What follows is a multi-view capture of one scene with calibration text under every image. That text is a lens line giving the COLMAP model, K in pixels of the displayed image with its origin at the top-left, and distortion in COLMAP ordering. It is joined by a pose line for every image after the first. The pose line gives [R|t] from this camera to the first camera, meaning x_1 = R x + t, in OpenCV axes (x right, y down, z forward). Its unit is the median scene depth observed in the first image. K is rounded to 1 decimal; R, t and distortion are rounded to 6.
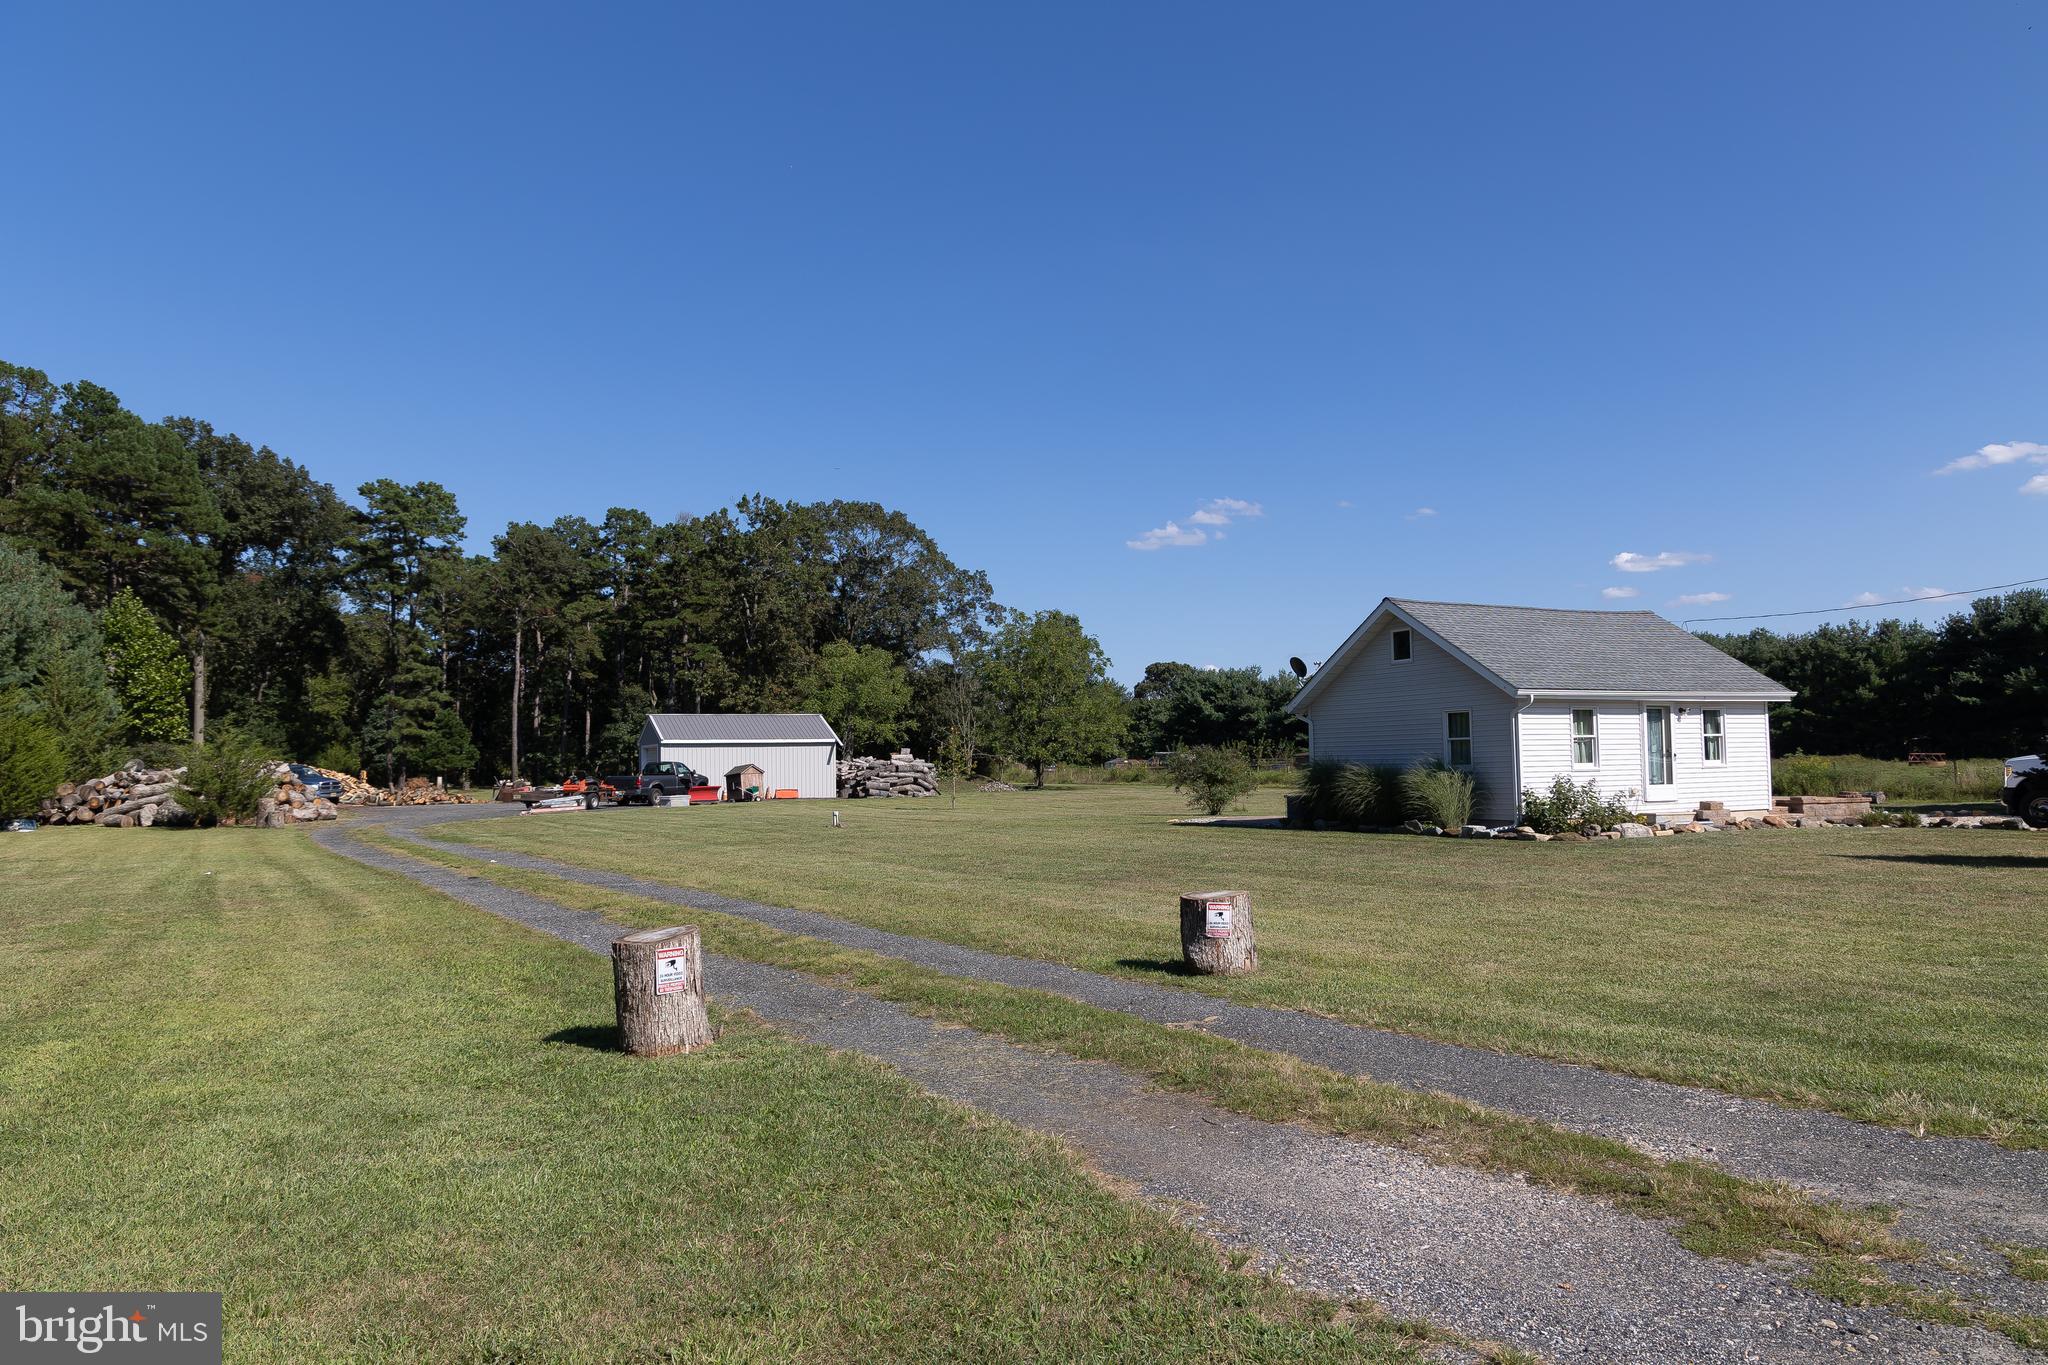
lens RADIAL K [[1372.4, 0, 1040.7], [0, 1372.4, 683.4], [0, 0, 1]] dist [0.007239, -0.001251]
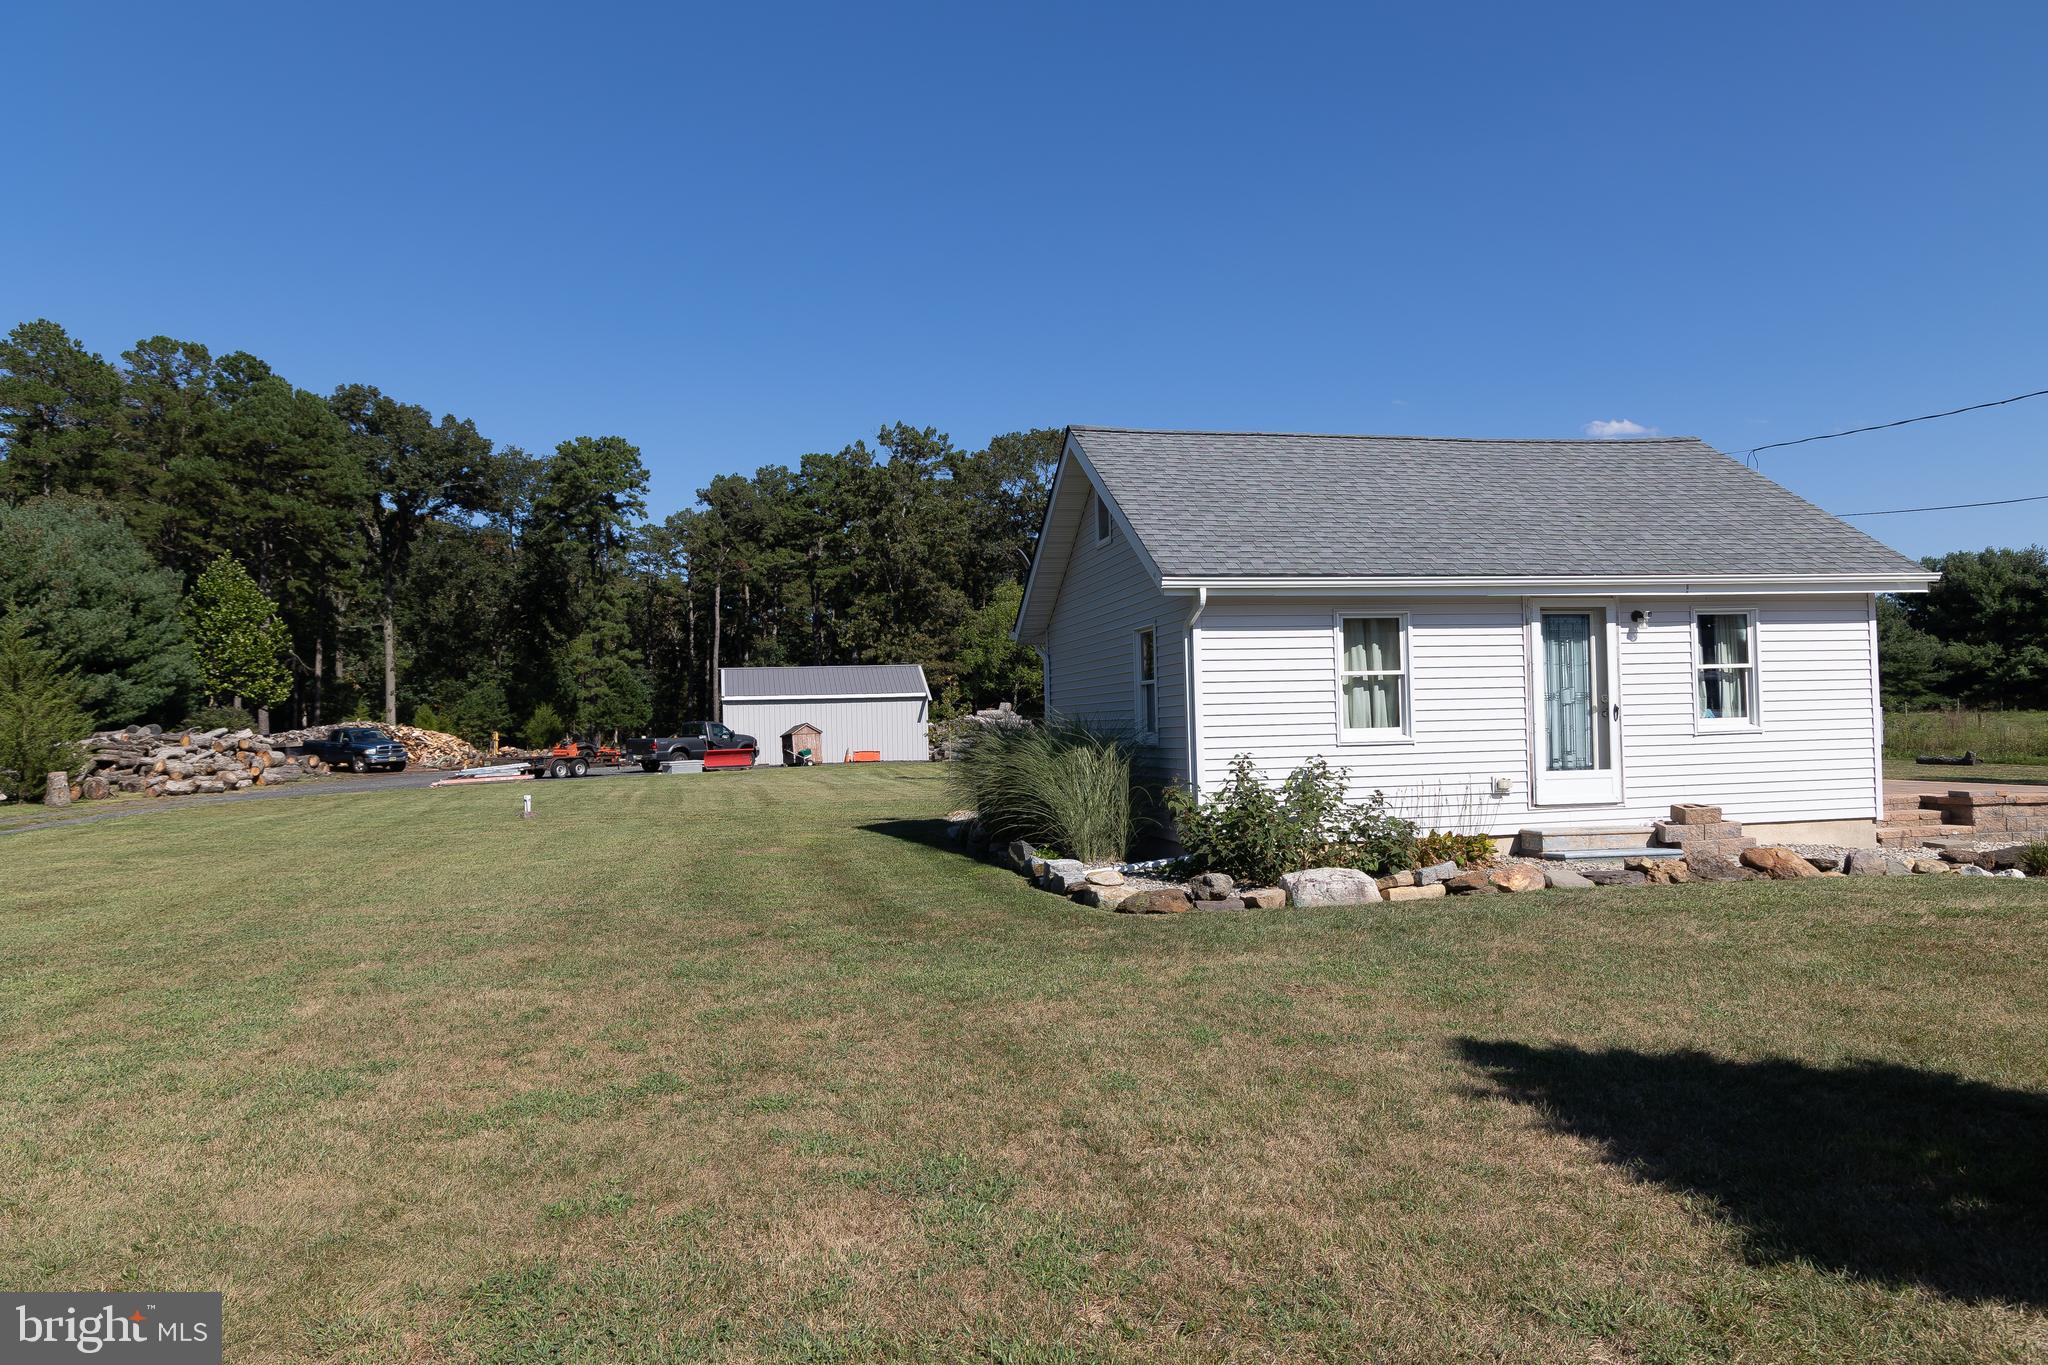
lens RADIAL K [[1372.4, 0, 1040.7], [0, 1372.4, 683.4], [0, 0, 1]] dist [0.007239, -0.001251]
pose [[0.963298, -0.015278, -0.268000, 0.166640], [0.024601, 0.999202, 0.031463, 0.009691], [0.267306, -0.036902, 0.962905, 0.202438]]
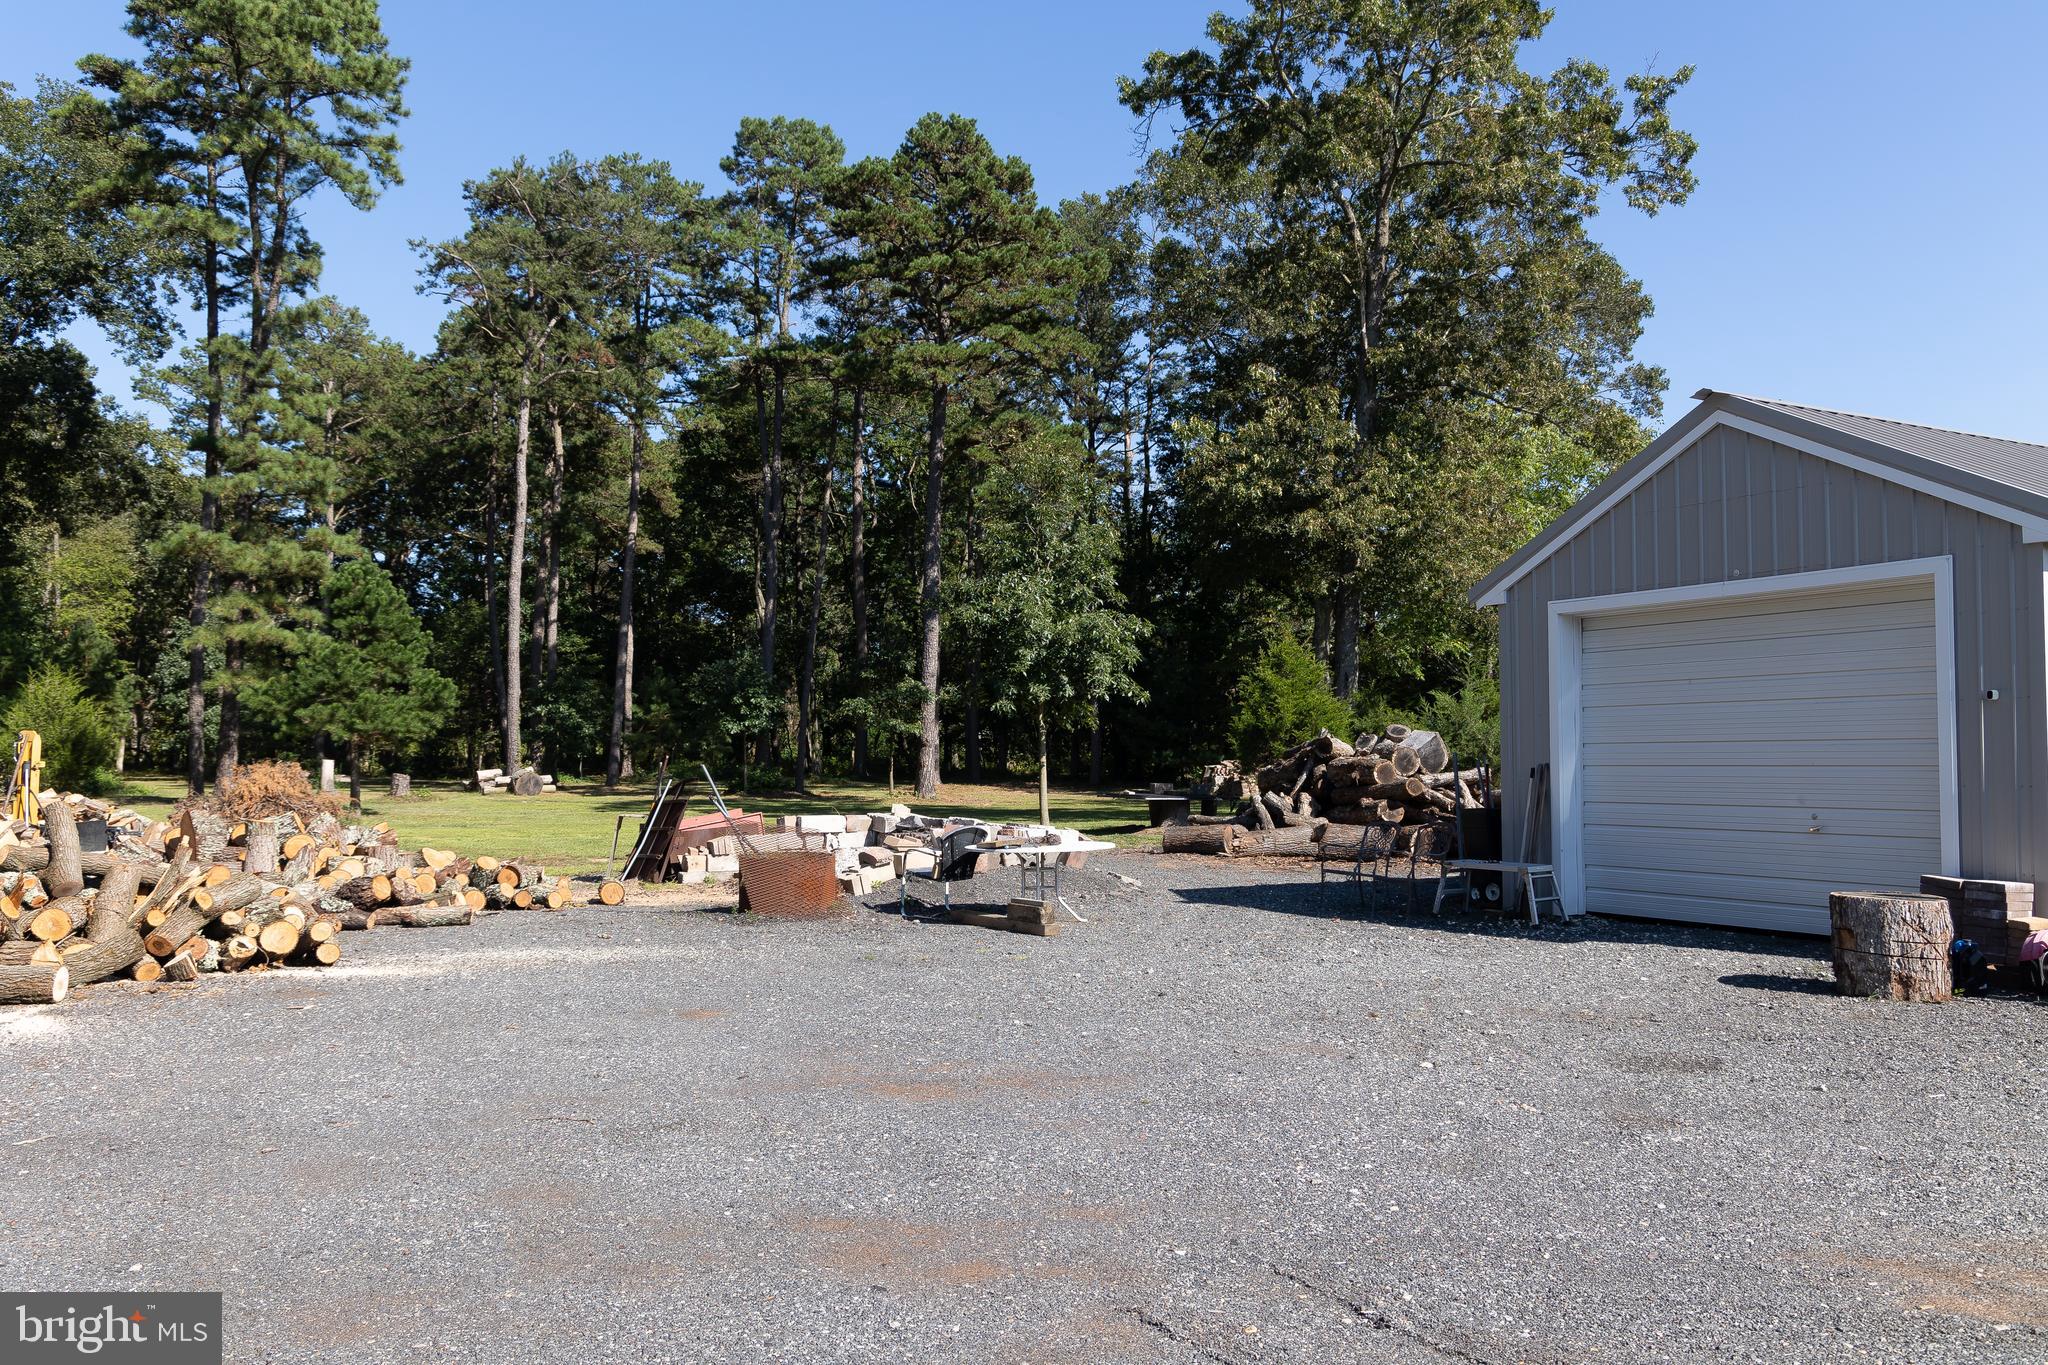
lens RADIAL K [[1596.8, 0, 1045.6], [0, 1596.8, 683.5], [0, 0, 1]] dist [-0.003676, 0.008749]
pose [[0.999632, 0.013933, 0.023264, -0.392323], [-0.014284, 0.999786, 0.014994, 0.058617], [-0.023051, -0.015321, 0.999617, 0.869887]]
